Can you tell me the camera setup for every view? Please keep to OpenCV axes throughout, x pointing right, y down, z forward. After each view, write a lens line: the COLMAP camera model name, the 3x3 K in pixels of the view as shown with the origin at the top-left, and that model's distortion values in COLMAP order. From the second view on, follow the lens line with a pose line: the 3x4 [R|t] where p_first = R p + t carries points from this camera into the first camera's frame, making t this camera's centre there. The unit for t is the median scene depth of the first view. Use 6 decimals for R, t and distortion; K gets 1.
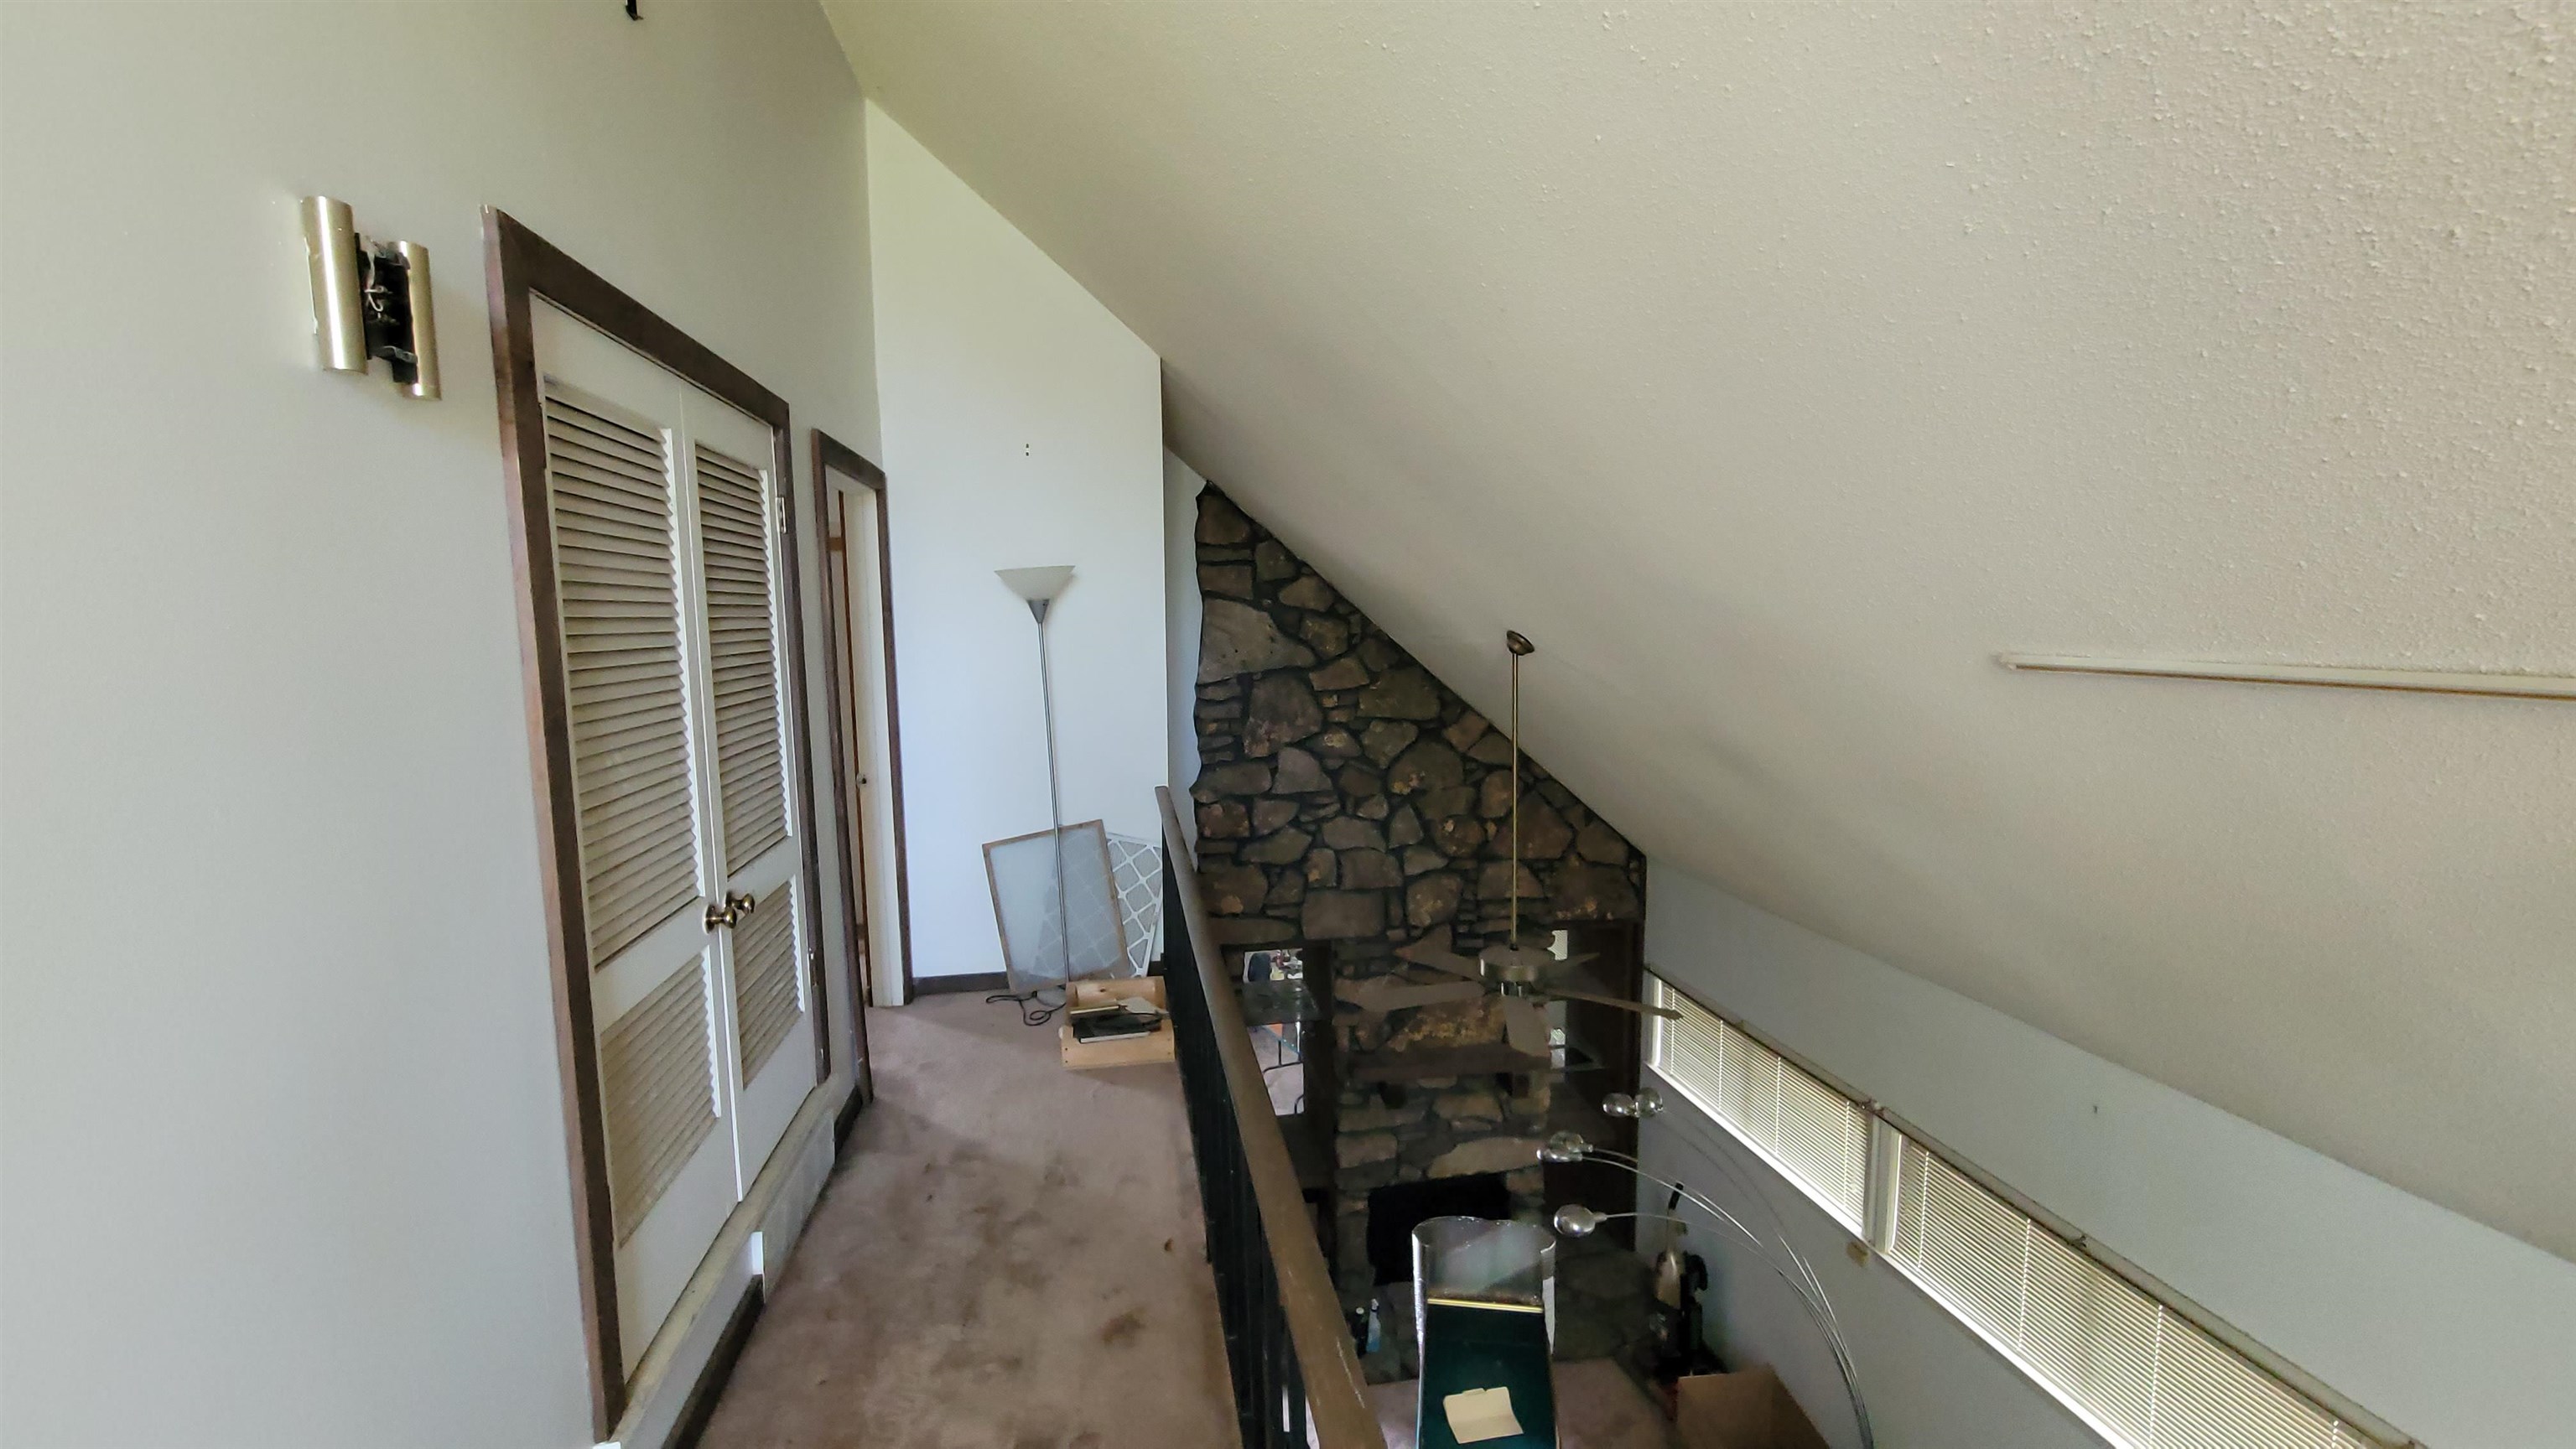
lens RADIAL K [[1051.6, 0, 1298.2], [0, 1051.6, 725.6], [0, 0, 1]] dist [0.000292, -0.000265]
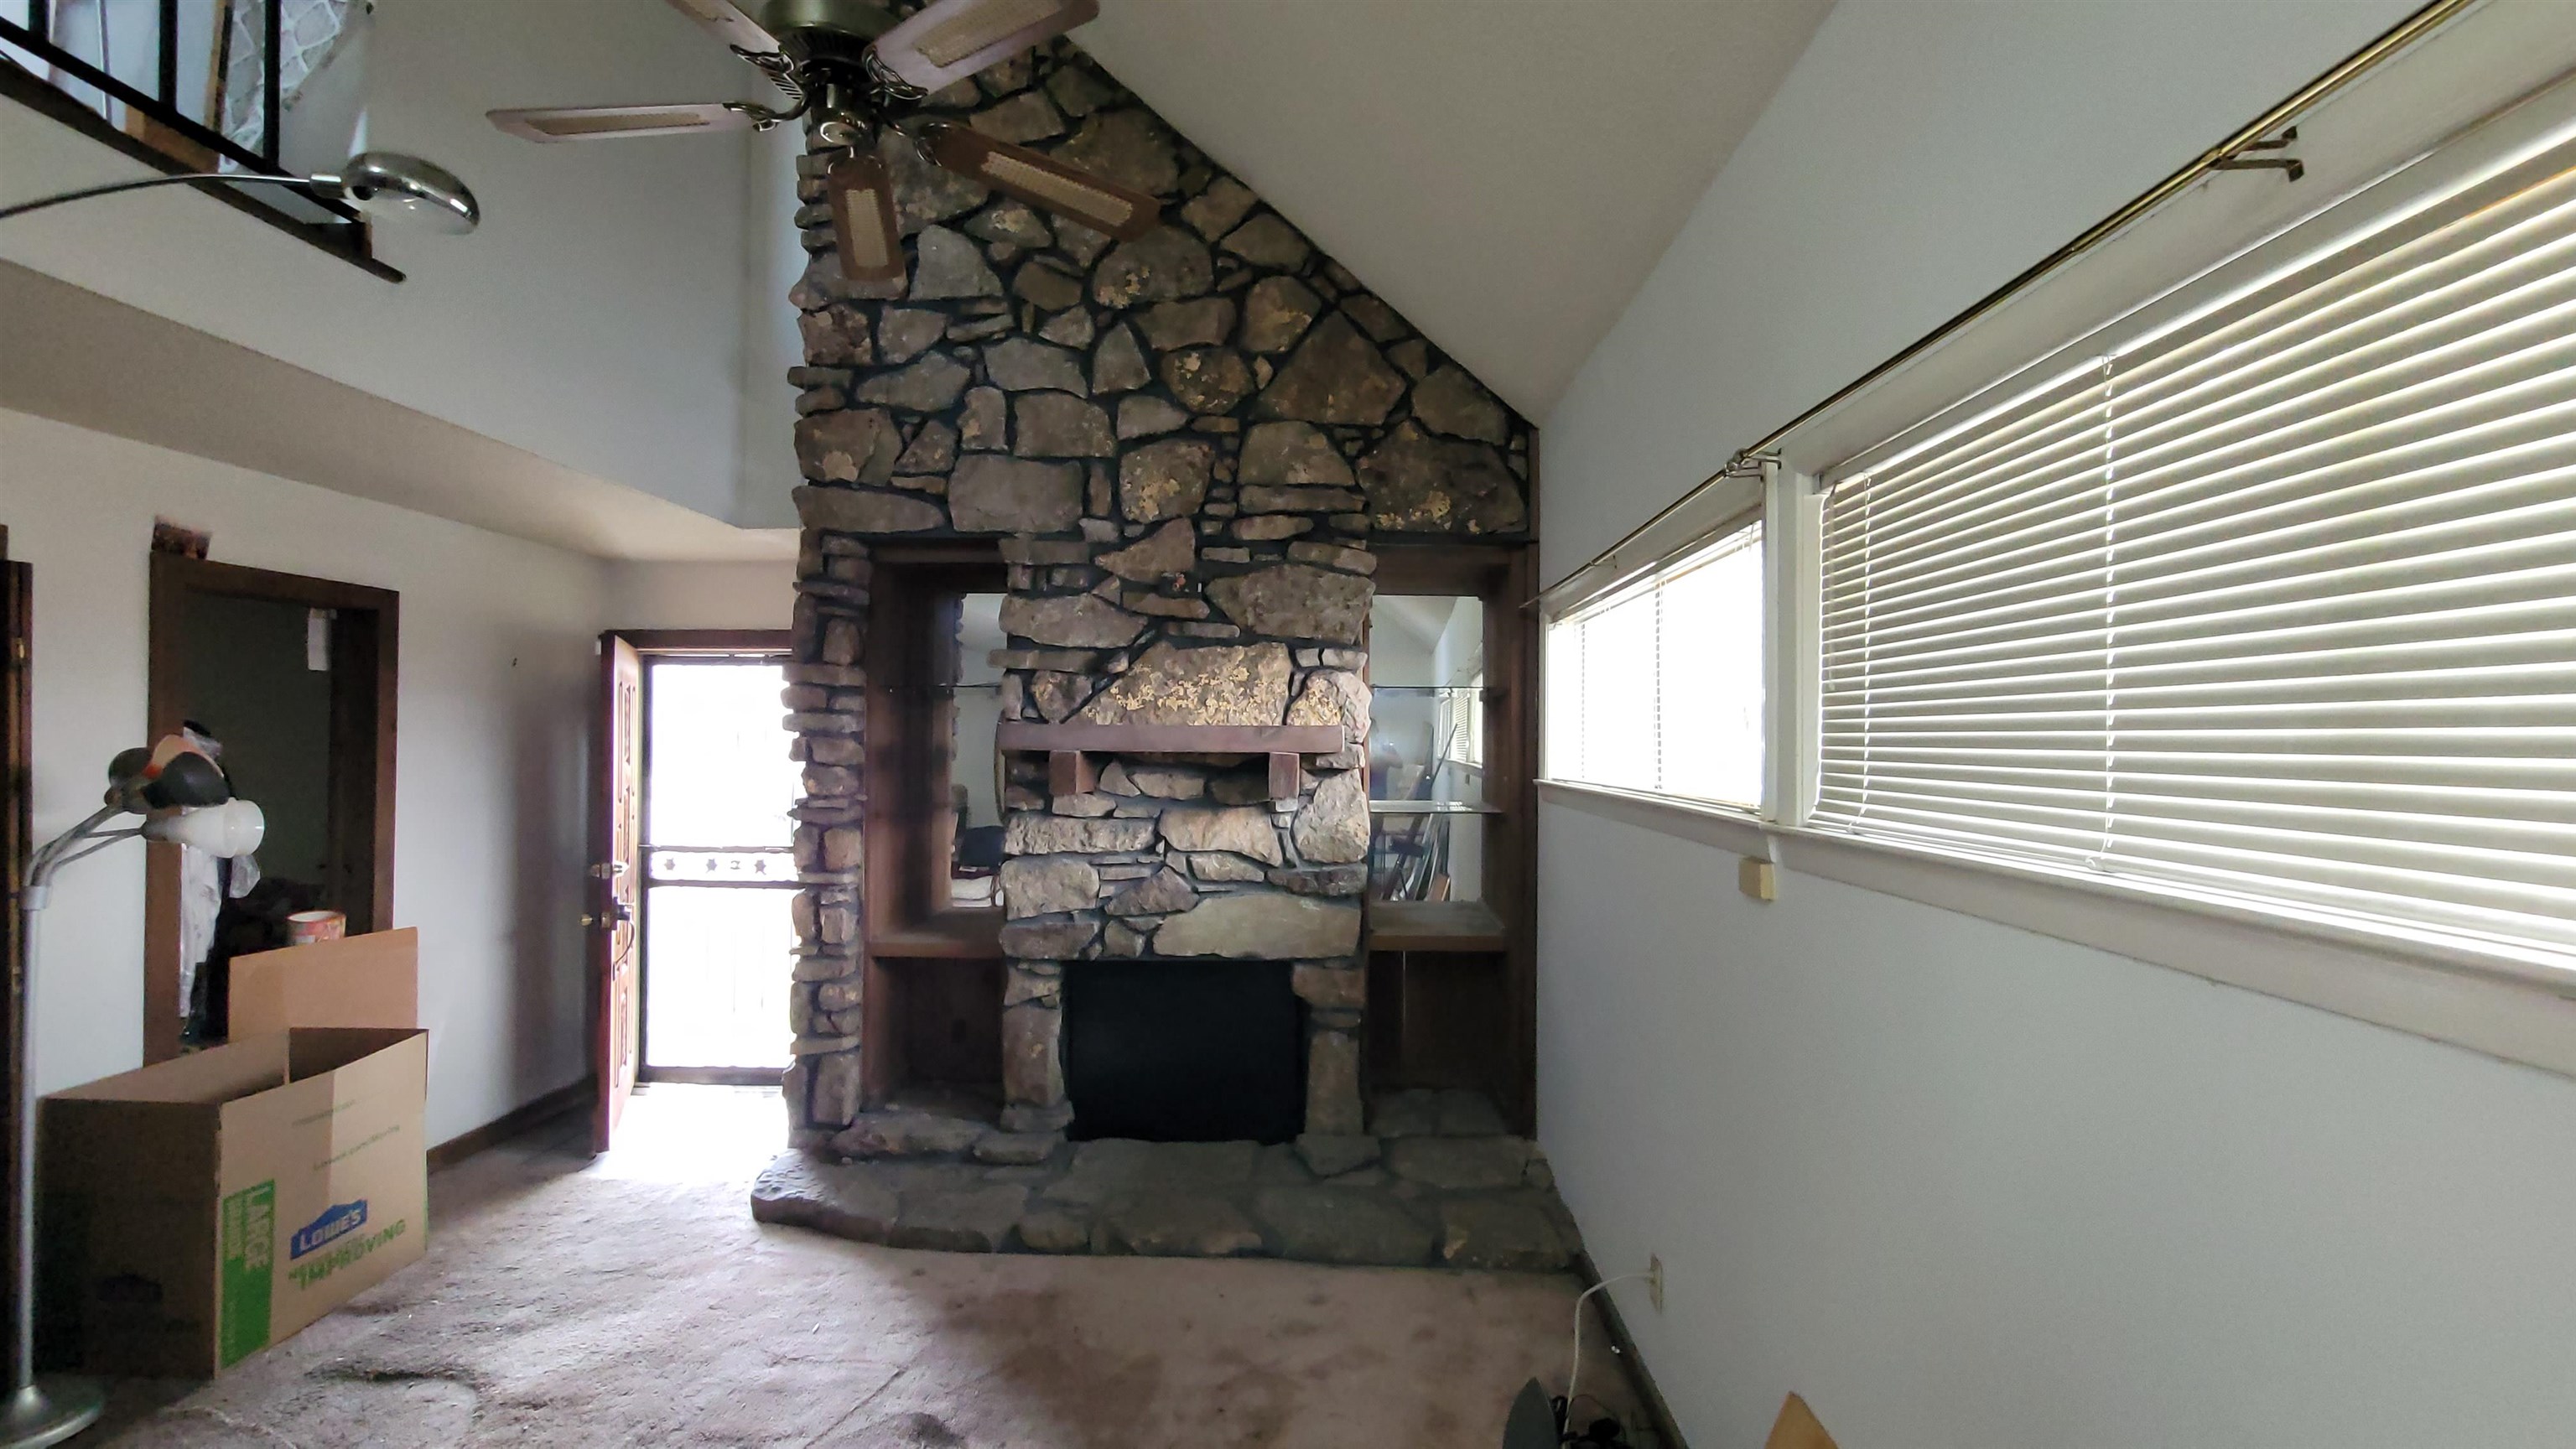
lens RADIAL K [[1051.6, 0, 1298.2], [0, 1051.6, 725.6], [0, 0, 1]] dist [0.000292, -0.000265]
pose [[0.977026, 0.012876, -0.212733, 0.350753], [-0.037655, 0.992899, -0.112845, 0.388964], [0.209769, 0.118263, 0.970572, 0.445064]]
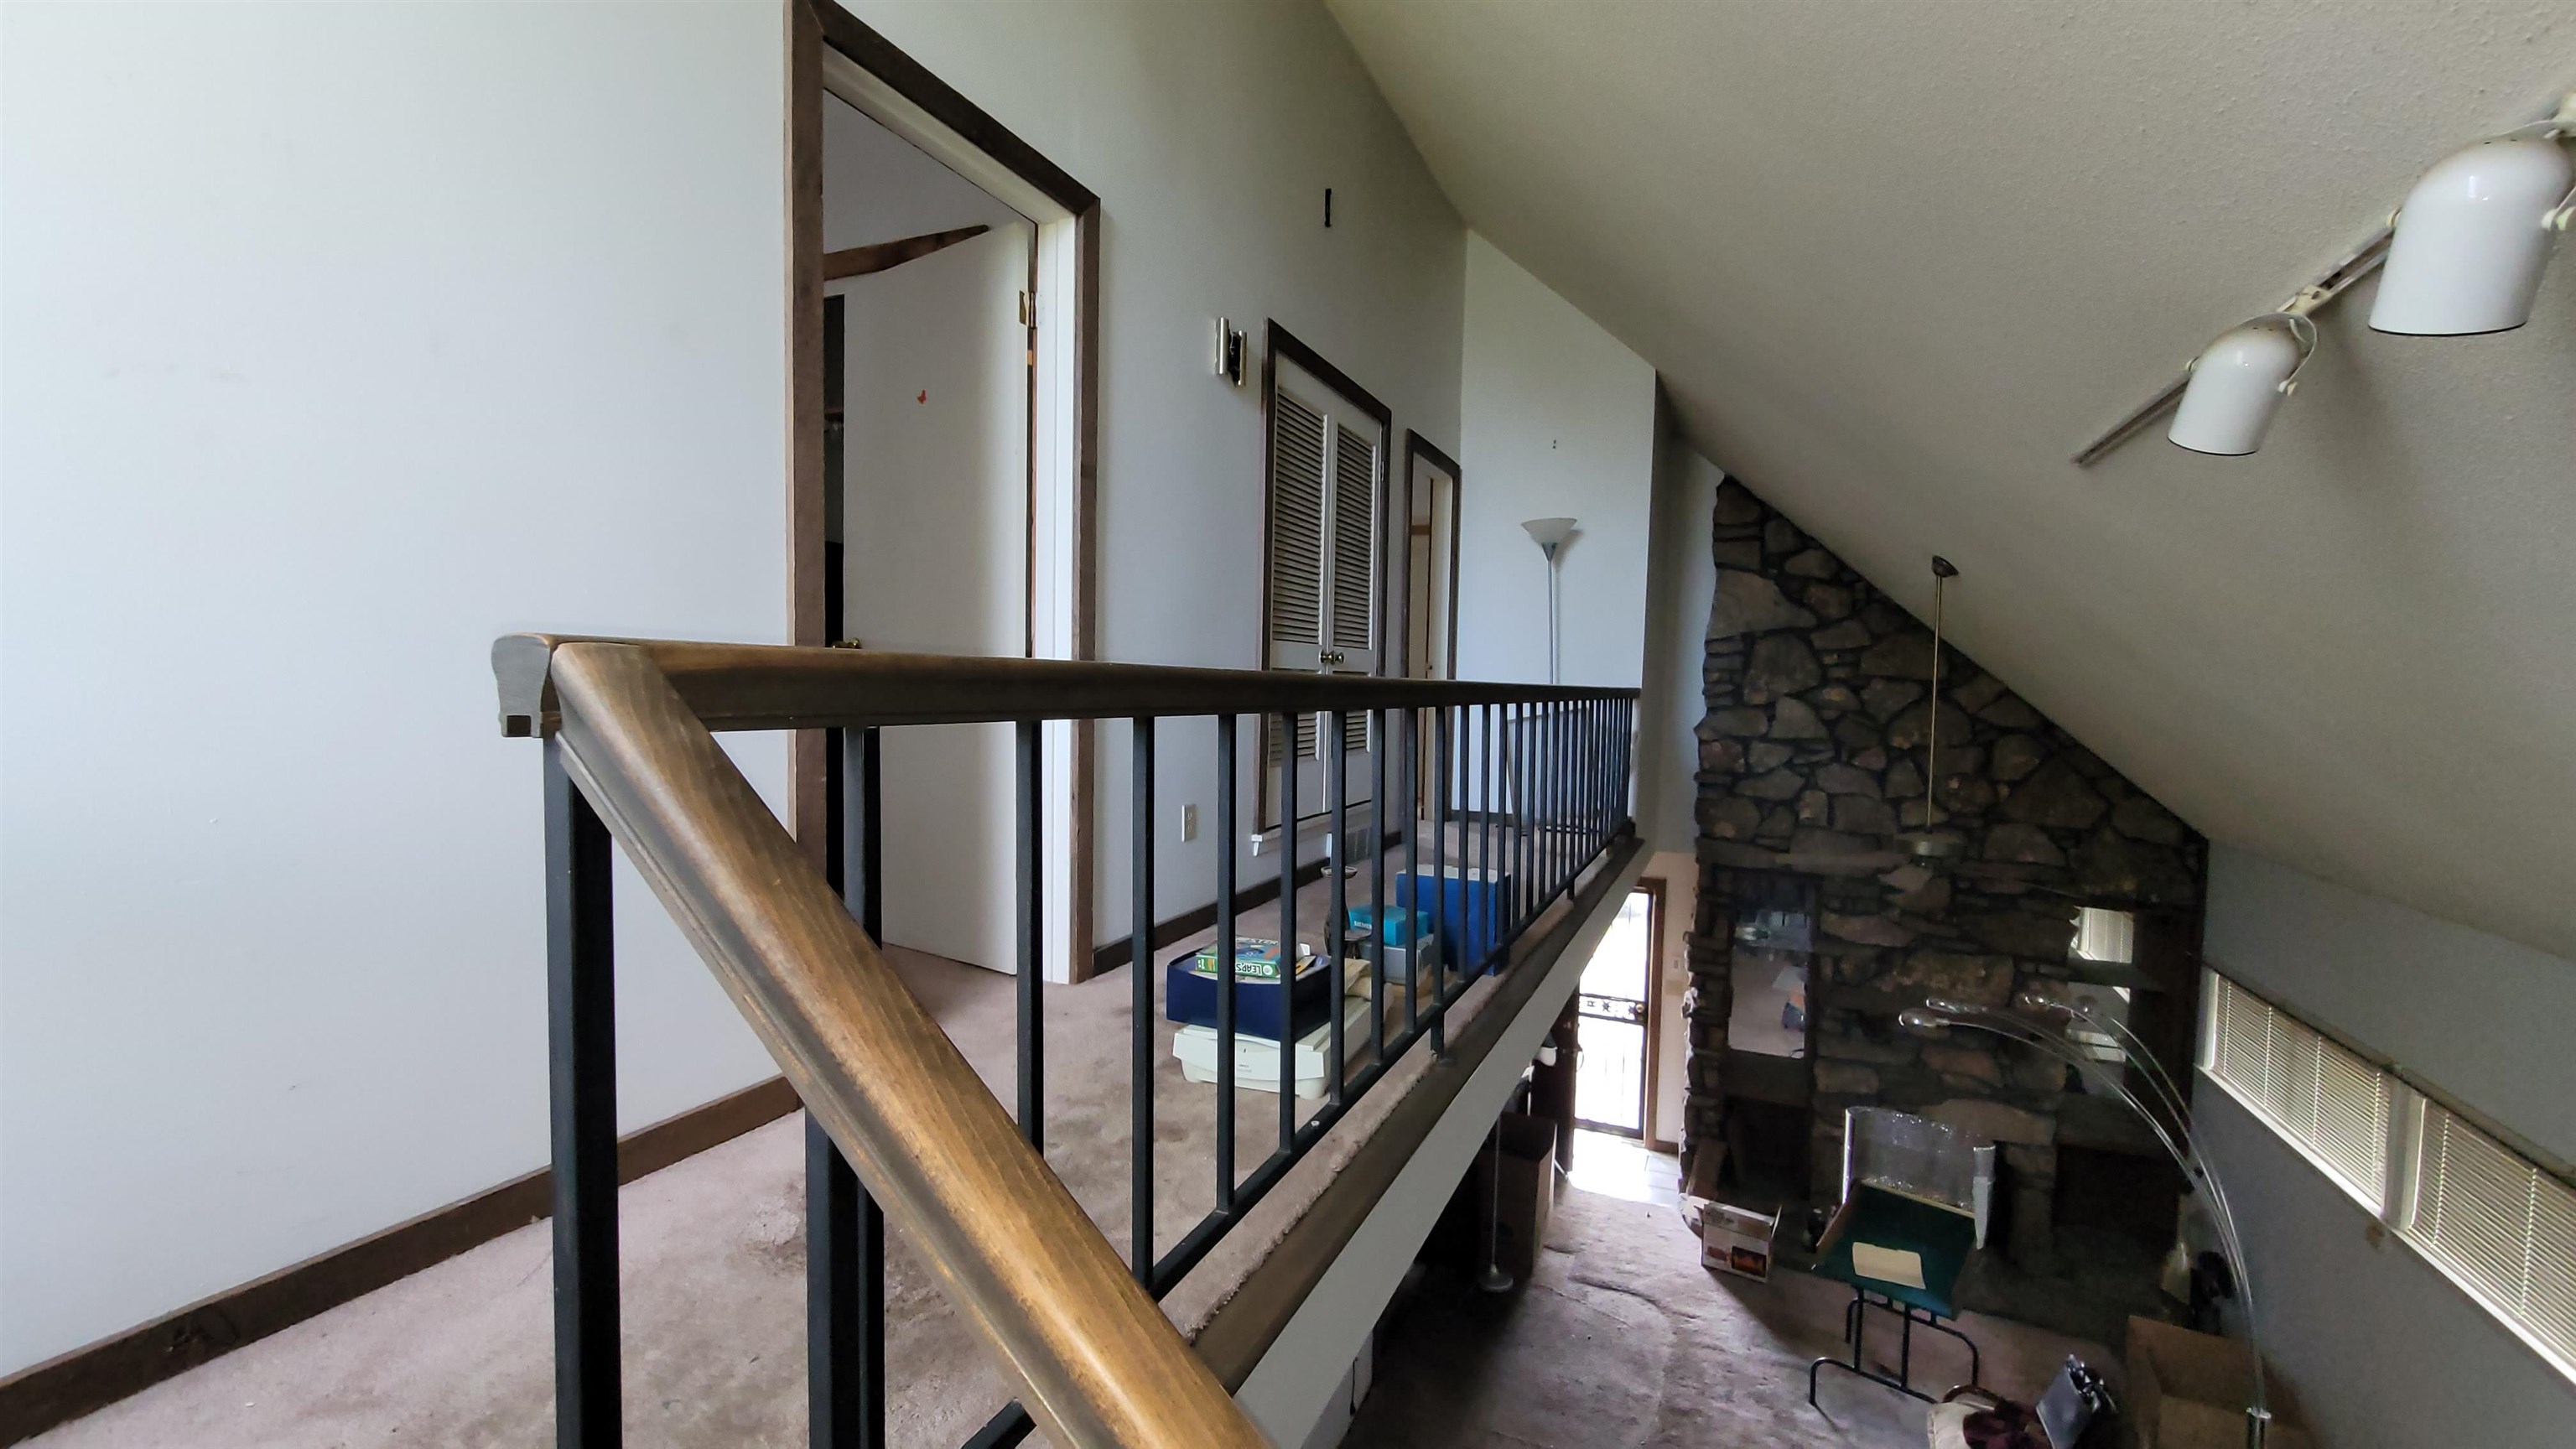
lens RADIAL K [[1051.6, 0, 1298.2], [0, 1051.6, 725.6], [0, 0, 1]] dist [0.000292, -0.000265]
pose [[0.828682, 0.055407, -0.556971, 0.188354], [-0.092016, 0.995035, -0.037918, 0.142068], [0.552105, 0.082673, 0.829666, -0.242357]]
